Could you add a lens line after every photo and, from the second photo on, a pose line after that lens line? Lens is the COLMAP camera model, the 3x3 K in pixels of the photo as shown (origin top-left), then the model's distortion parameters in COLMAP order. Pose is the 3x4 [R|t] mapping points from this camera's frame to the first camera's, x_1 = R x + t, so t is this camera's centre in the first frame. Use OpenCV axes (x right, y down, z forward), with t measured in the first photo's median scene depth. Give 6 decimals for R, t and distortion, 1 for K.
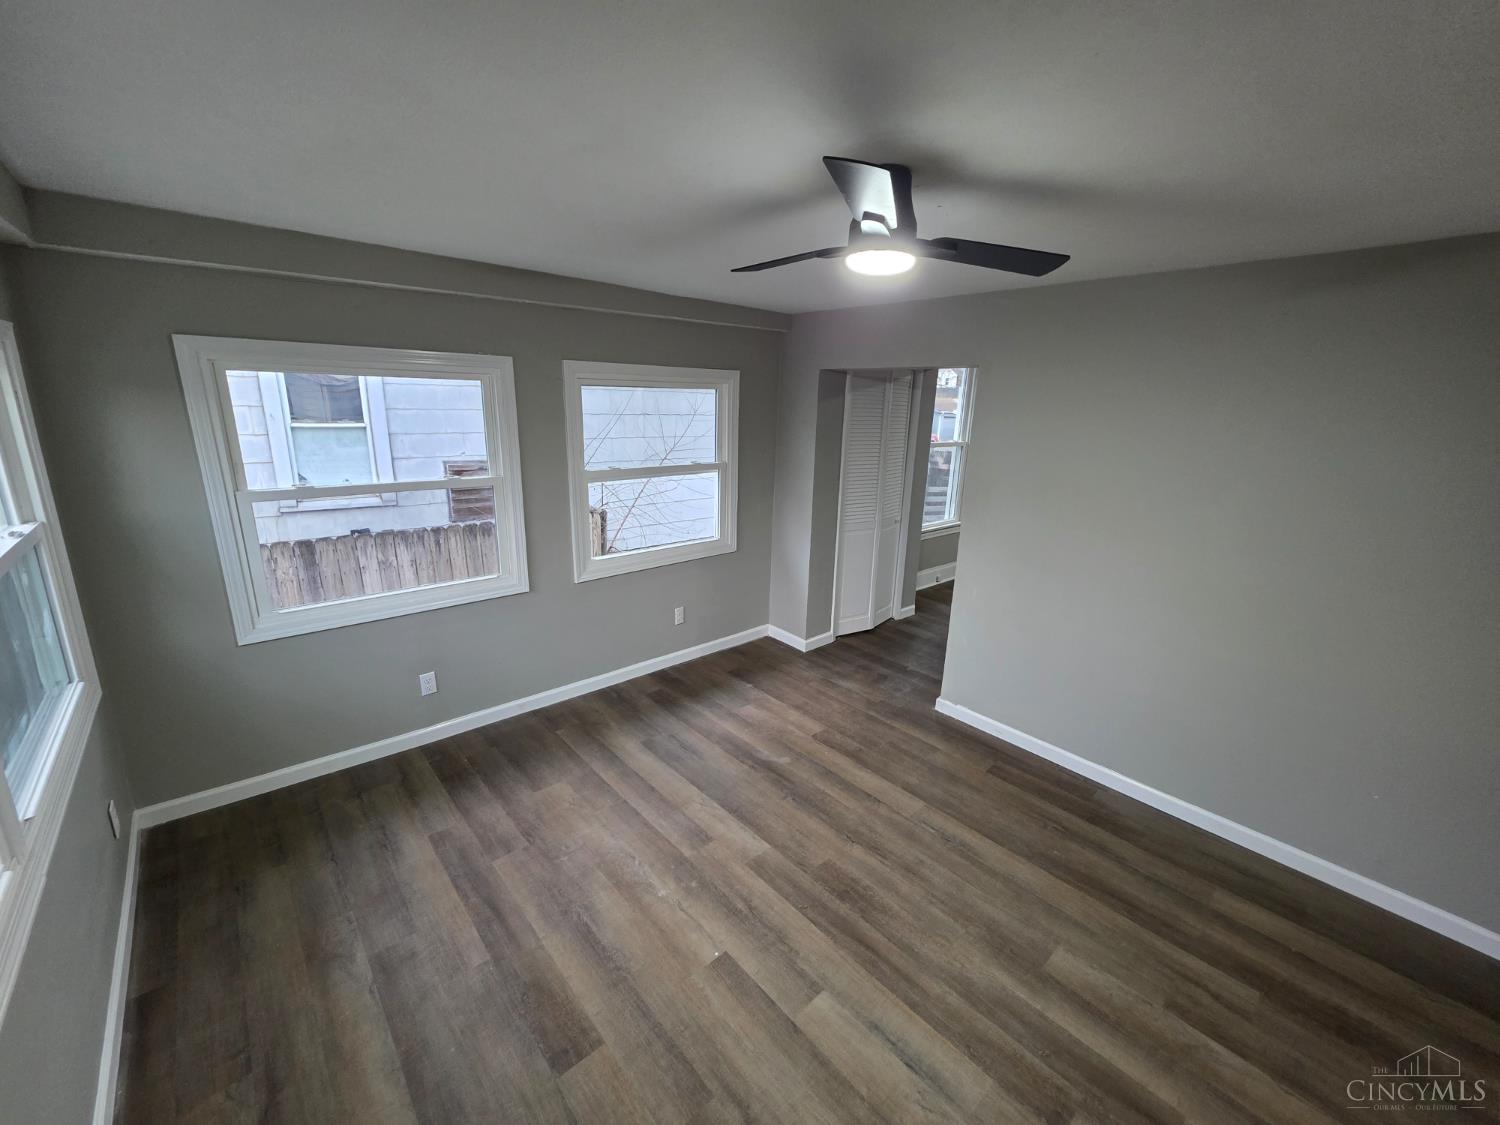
lens RADIAL K [[597.9, 0, 750.0], [0, 597.9, 562.5], [0, 0, 1]] dist [0.006169, -0.000027]
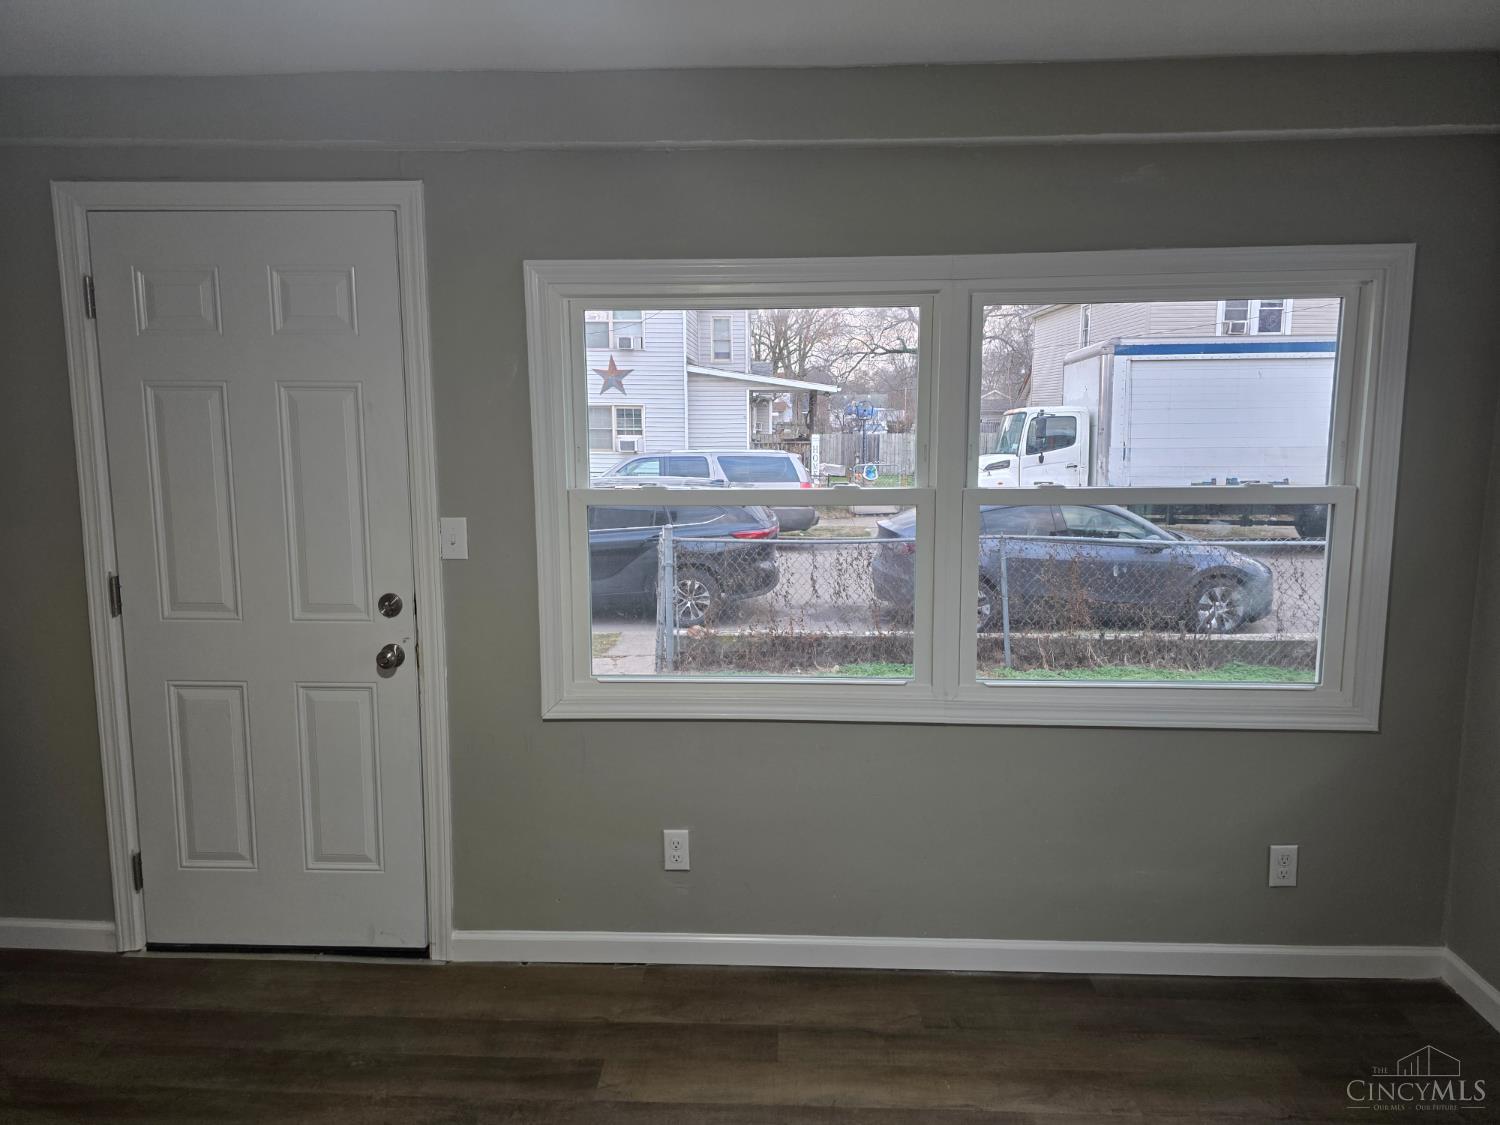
lens RADIAL K [[994.4, 0, 750.0], [0, 994.4, 562.5], [0, 0, 1]] dist [0.002063, 0.000061]
pose [[-0.704994, 0.063429, -0.706371, 0.288038], [-0.197410, 0.939080, 0.281350, -0.154156], [0.681185, 0.337795, -0.649524, 1.073808]]
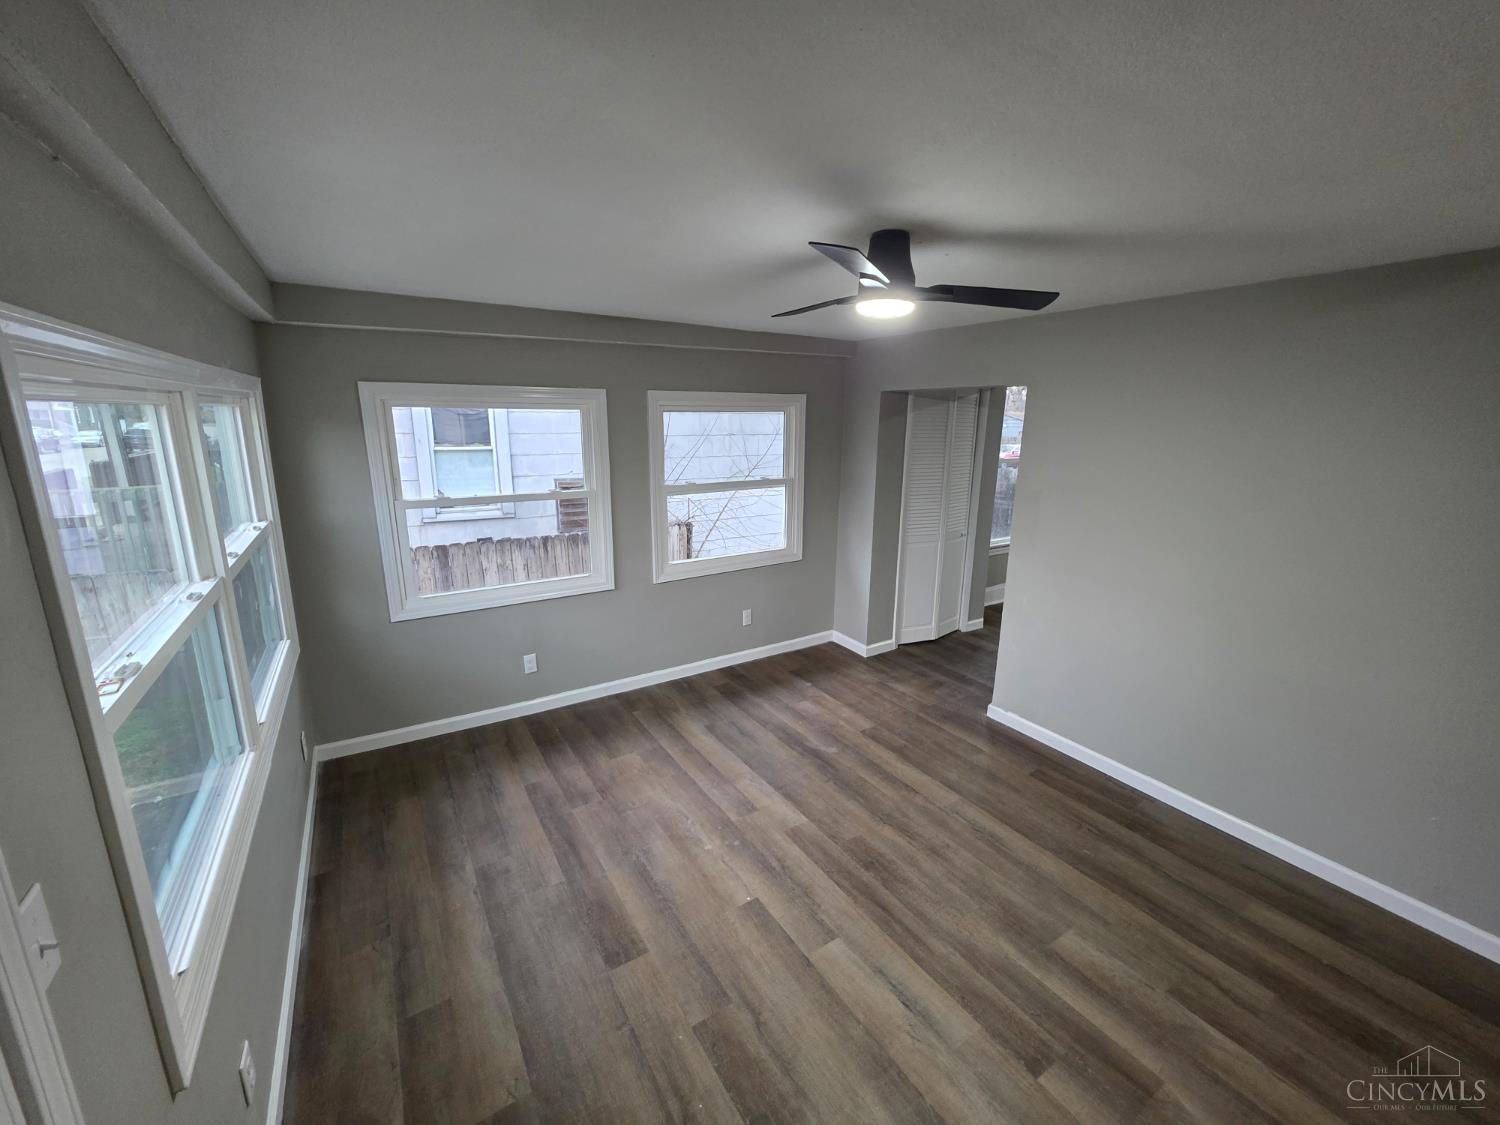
lens RADIAL K [[597.9, 0, 750.0], [0, 597.9, 562.5], [0, 0, 1]] dist [0.006169, -0.000027]
pose [[0.986816, 0.019501, -0.160670, 0.100904], [-0.024259, 0.999322, -0.027701, 0.030529], [0.160021, 0.031234, 0.986619, -0.135788]]
